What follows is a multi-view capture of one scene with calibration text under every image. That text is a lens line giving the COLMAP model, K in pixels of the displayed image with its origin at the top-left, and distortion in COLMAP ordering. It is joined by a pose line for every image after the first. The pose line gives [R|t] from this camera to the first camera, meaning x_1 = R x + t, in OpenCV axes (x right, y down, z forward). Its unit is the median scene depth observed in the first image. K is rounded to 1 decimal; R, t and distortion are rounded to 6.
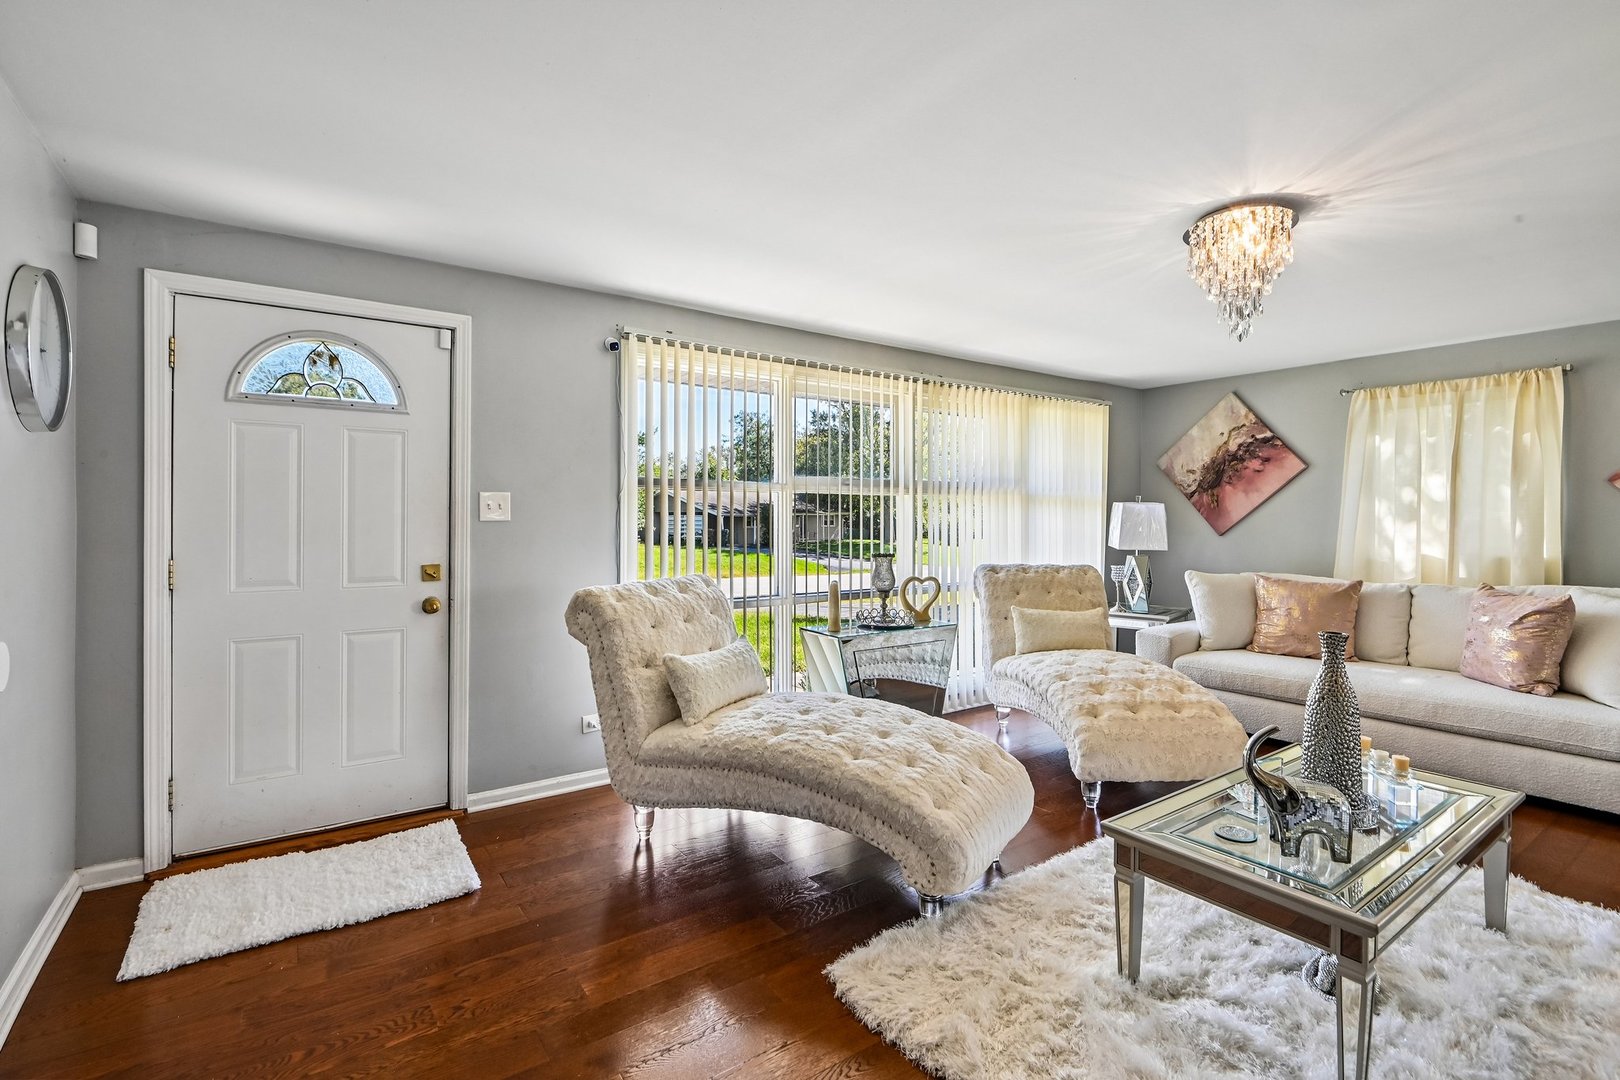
lens RADIAL K [[731.7, 0, 815.2], [0, 731.7, 525.7], [0, 0, 1]] dist [-0.008883, -0.003153]
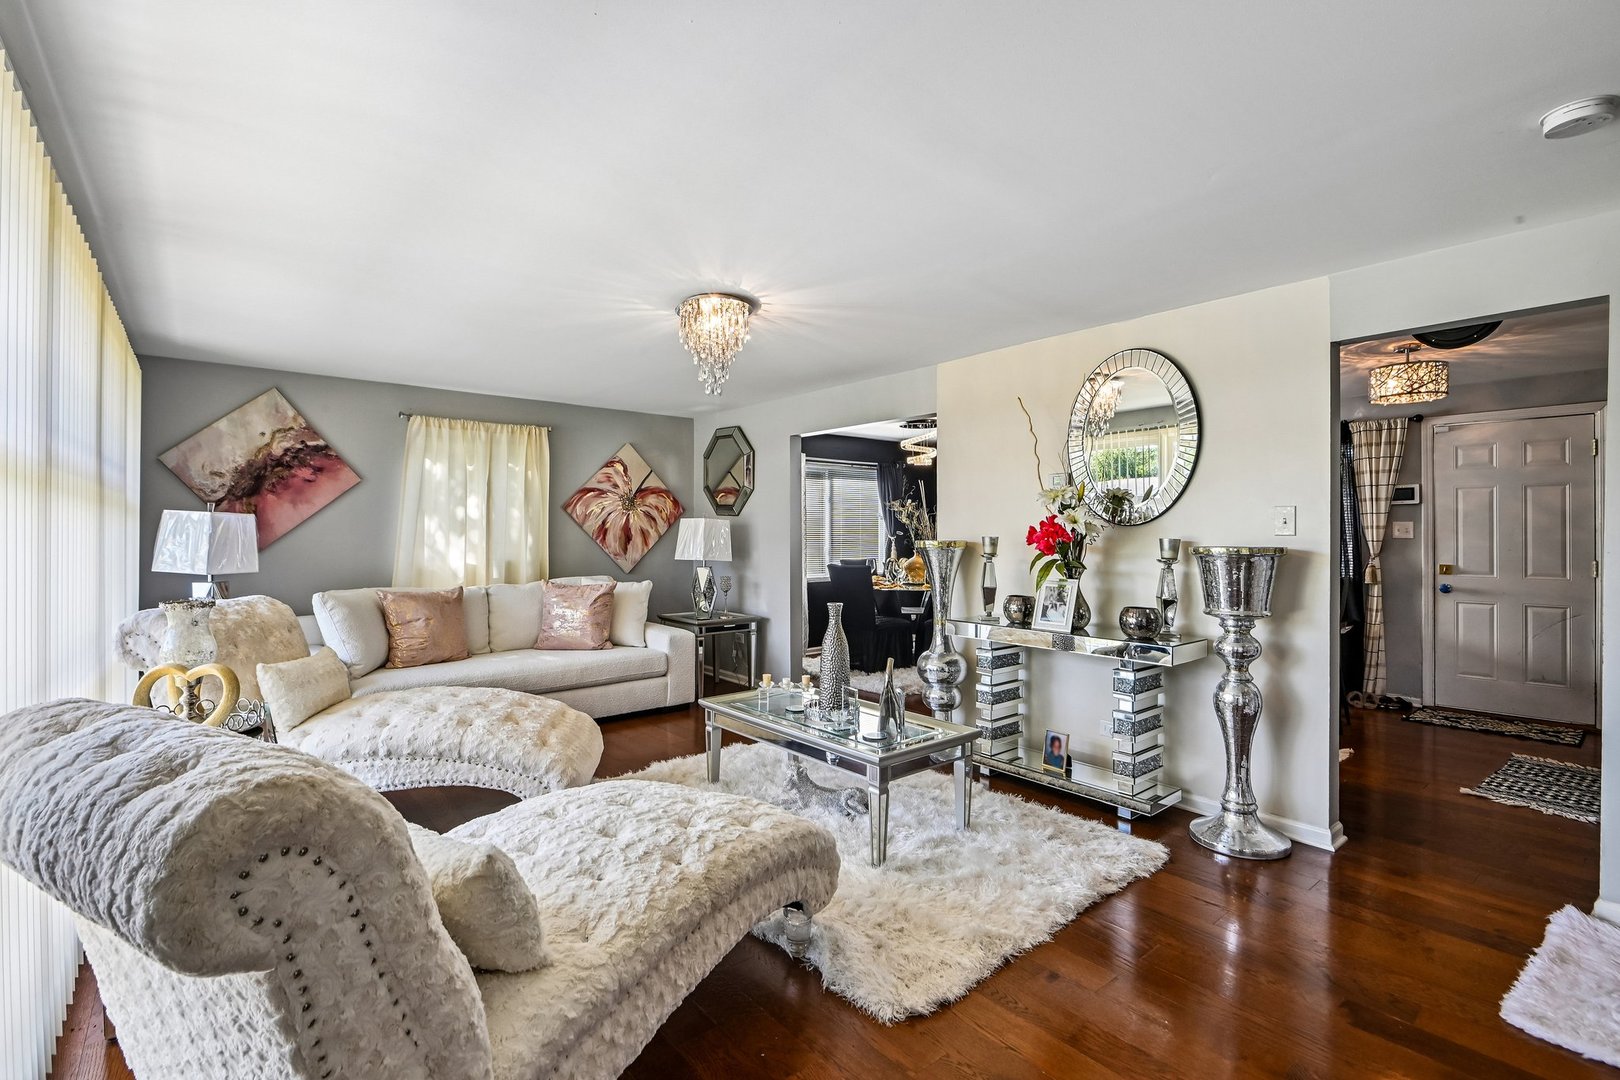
lens RADIAL K [[731.7, 0, 800.4], [0, 731.7, 526.5], [0, 0, 1]] dist [-0.008883, -0.003153]
pose [[-0.059876, 0.009914, 0.998157, -0.345808], [0.010825, 0.999898, -0.009282, -0.002077], [-0.998147, 0.010249, -0.059977, 0.435107]]
